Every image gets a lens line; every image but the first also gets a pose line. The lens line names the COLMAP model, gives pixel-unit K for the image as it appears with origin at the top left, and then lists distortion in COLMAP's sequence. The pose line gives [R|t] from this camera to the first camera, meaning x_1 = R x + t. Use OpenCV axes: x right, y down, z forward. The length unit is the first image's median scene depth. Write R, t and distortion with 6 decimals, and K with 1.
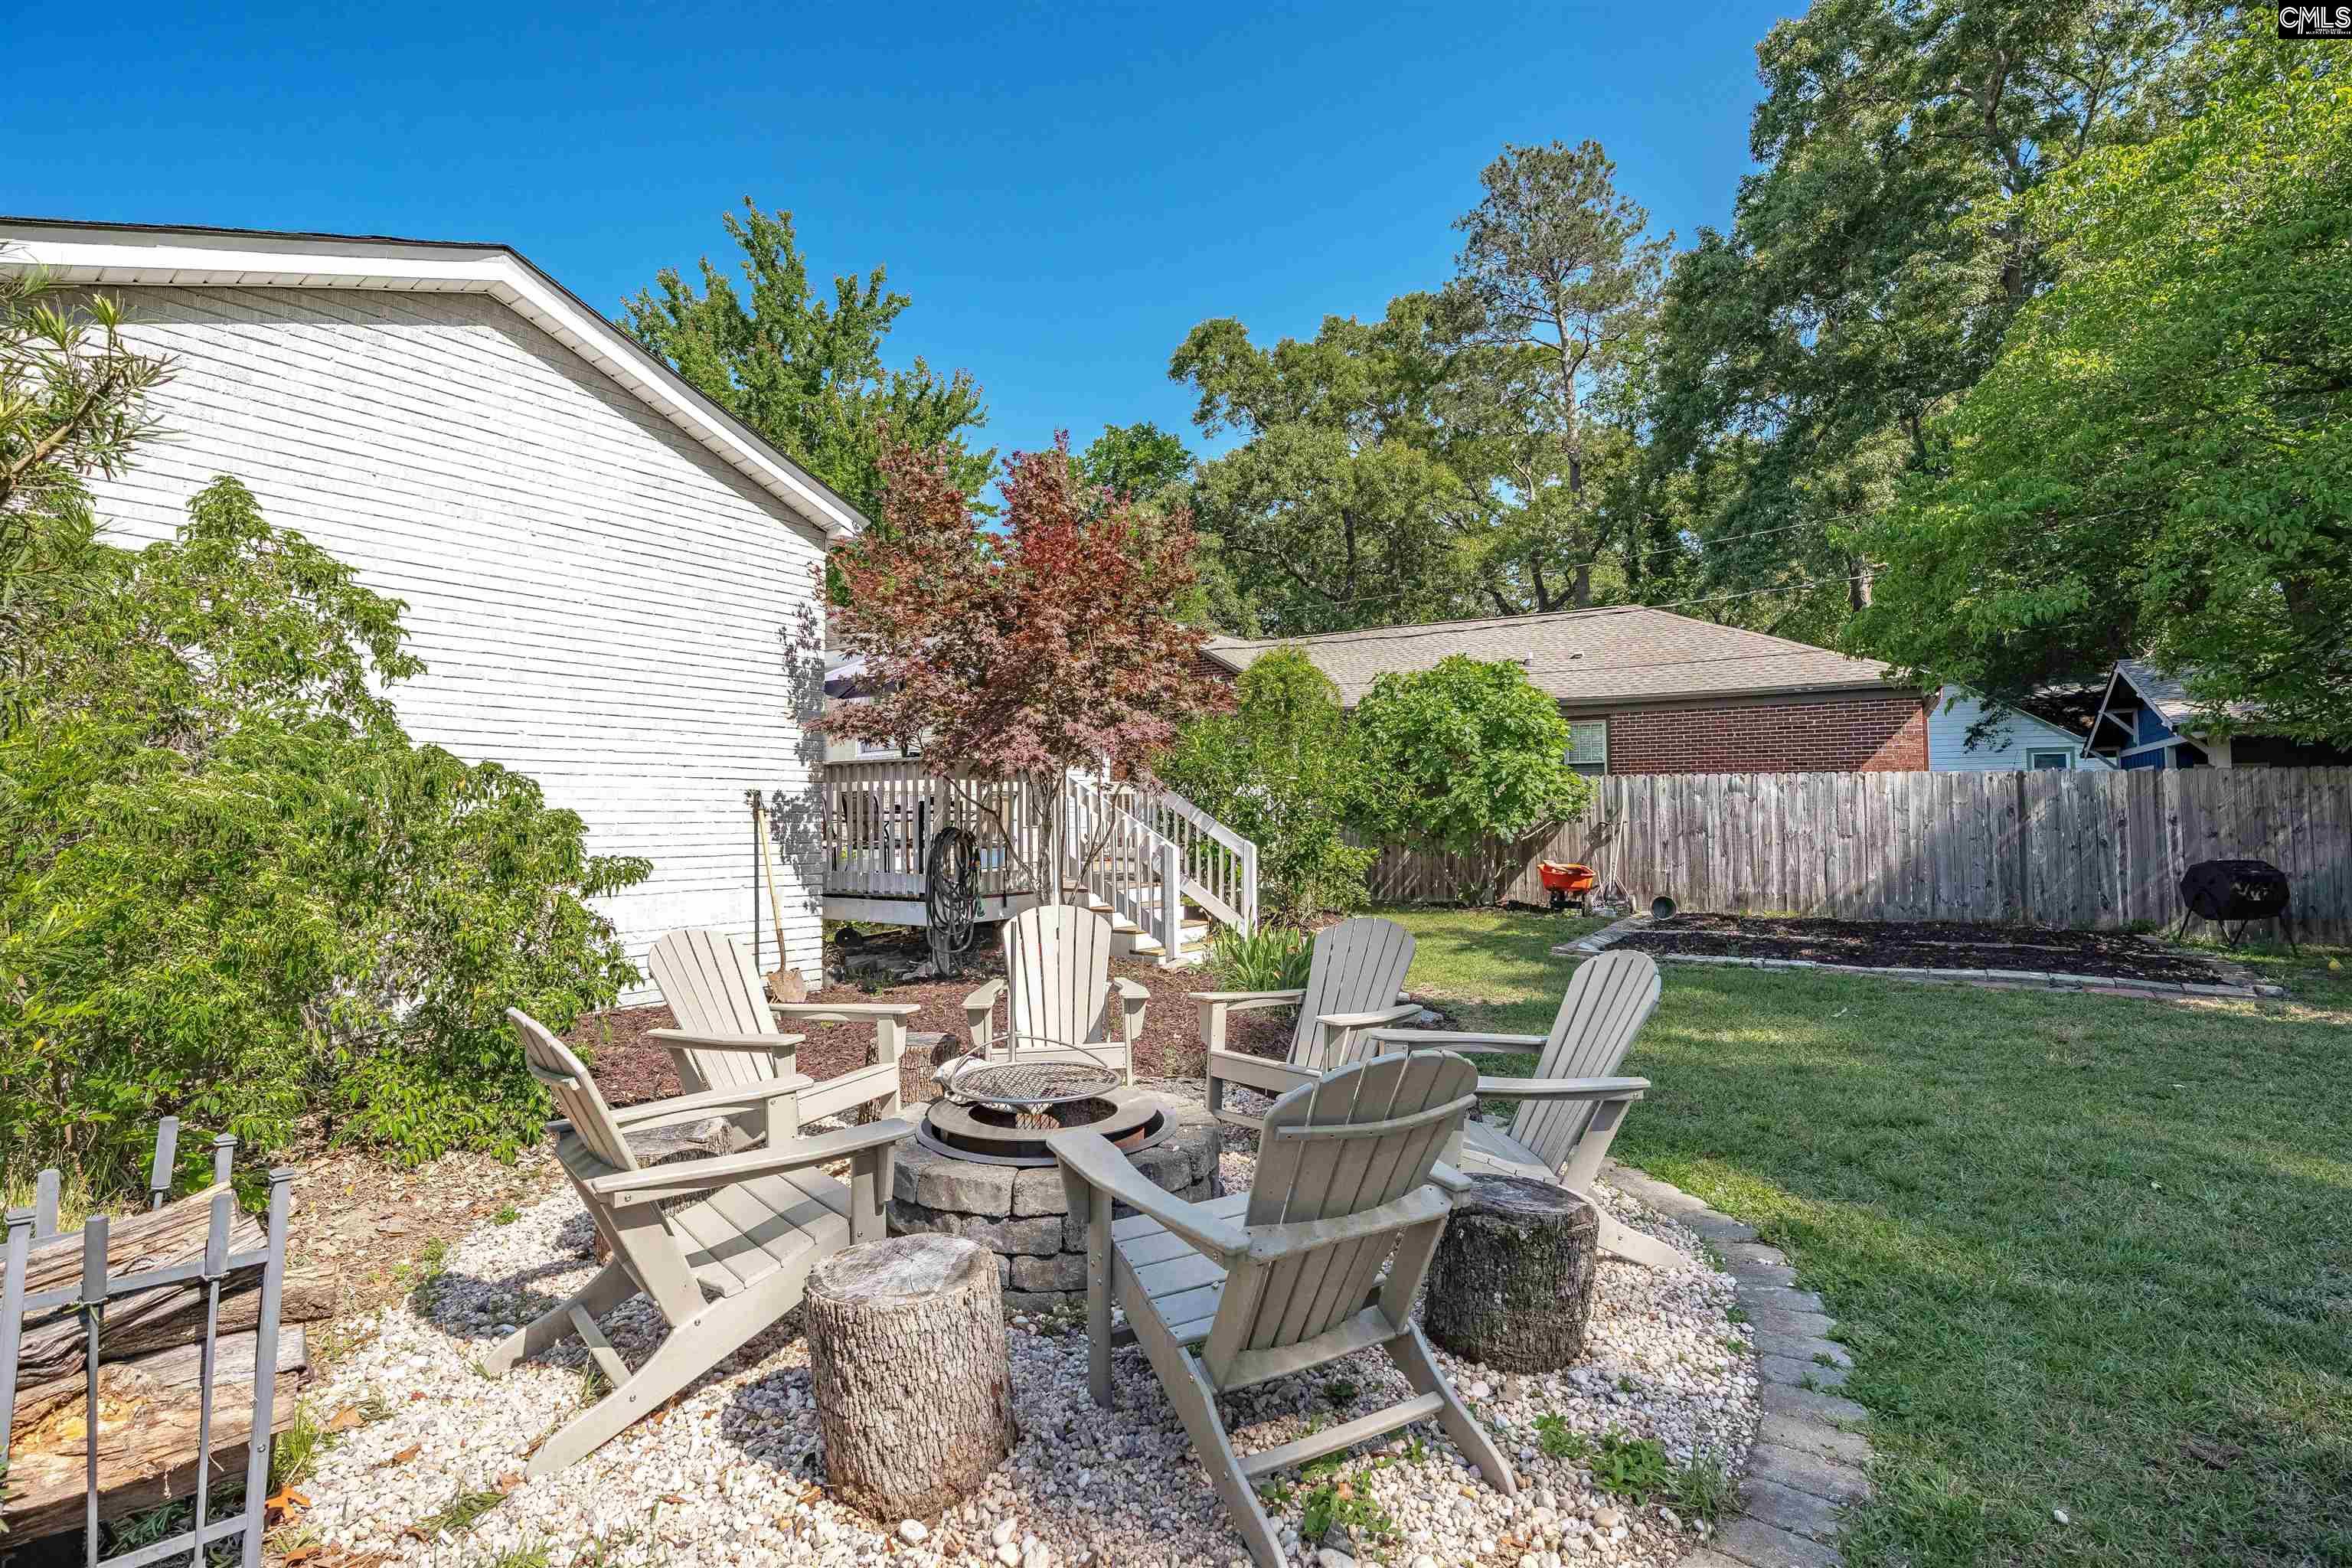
lens RADIAL K [[1090.9, 0, 1159.7], [0, 1090.9, 773.8], [0, 0, 1]] dist [-0.024170, 0.003273]
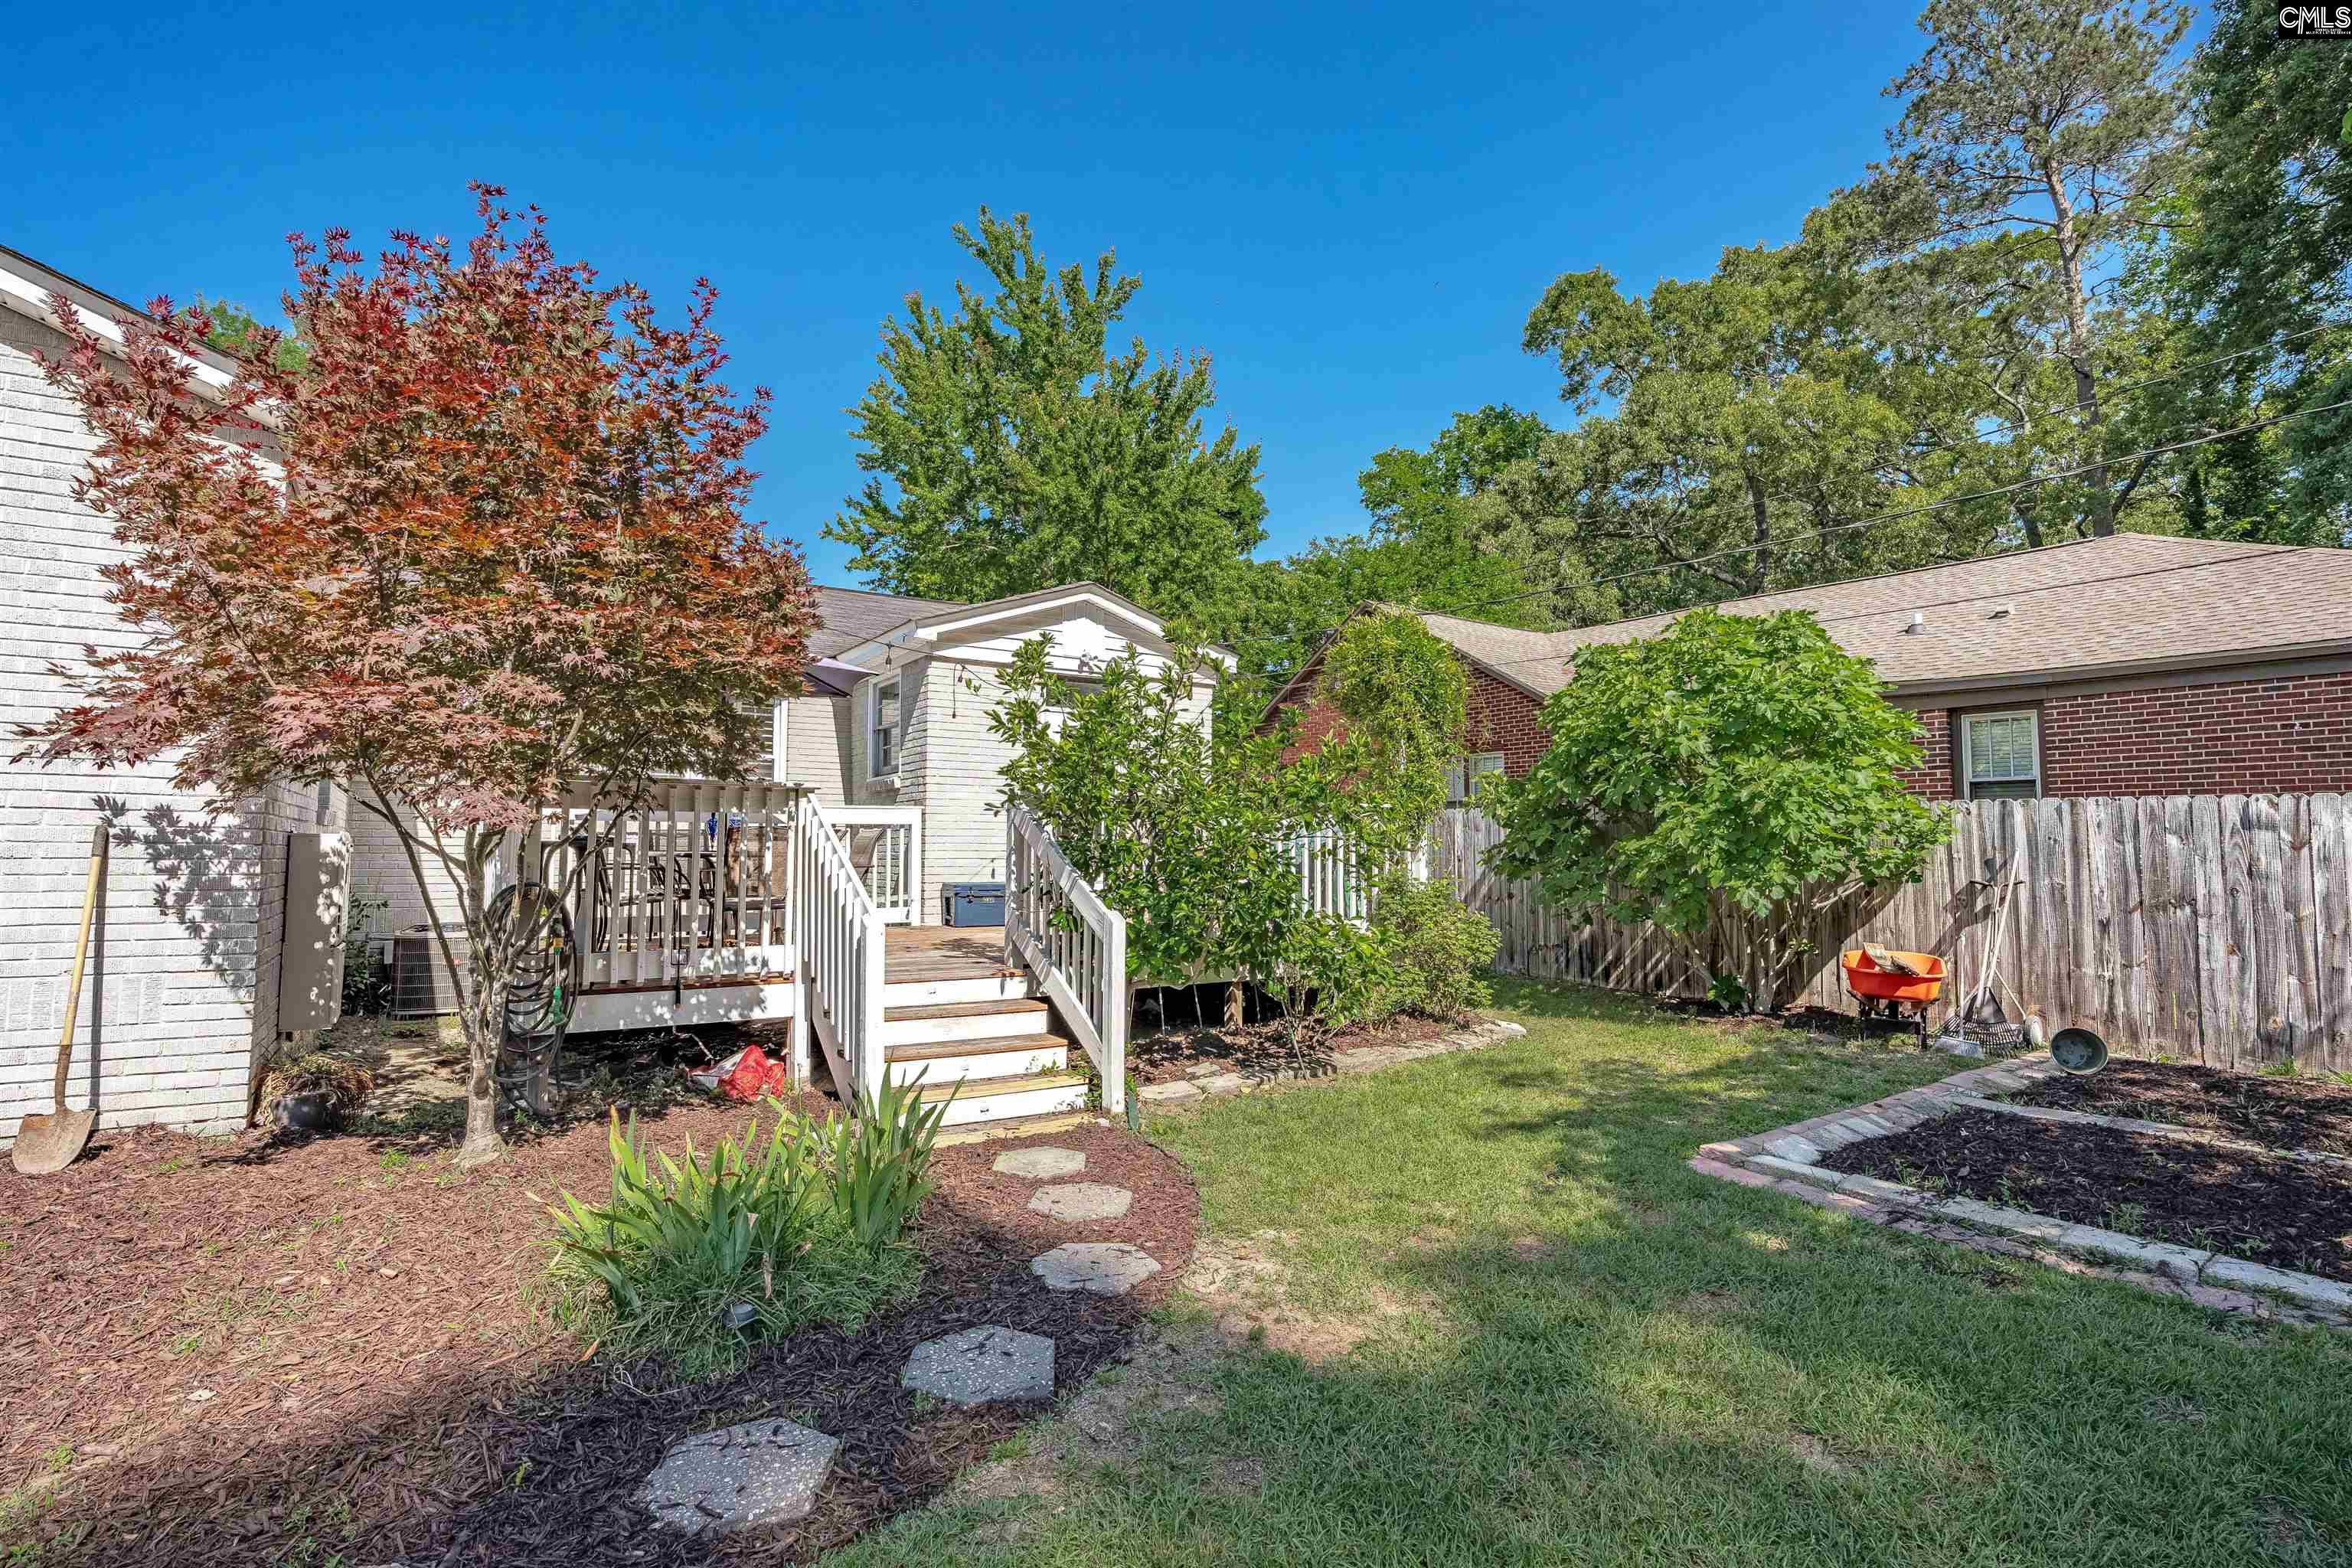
lens RADIAL K [[1090.9, 0, 1170.5], [0, 1090.9, 768.5], [0, 0, 1]] dist [-0.024170, 0.003273]
pose [[0.926926, -0.014960, -0.374946, 0.228480], [0.003159, 0.999481, -0.032069, 0.002104], [0.375231, 0.028541, 0.926492, 0.315320]]
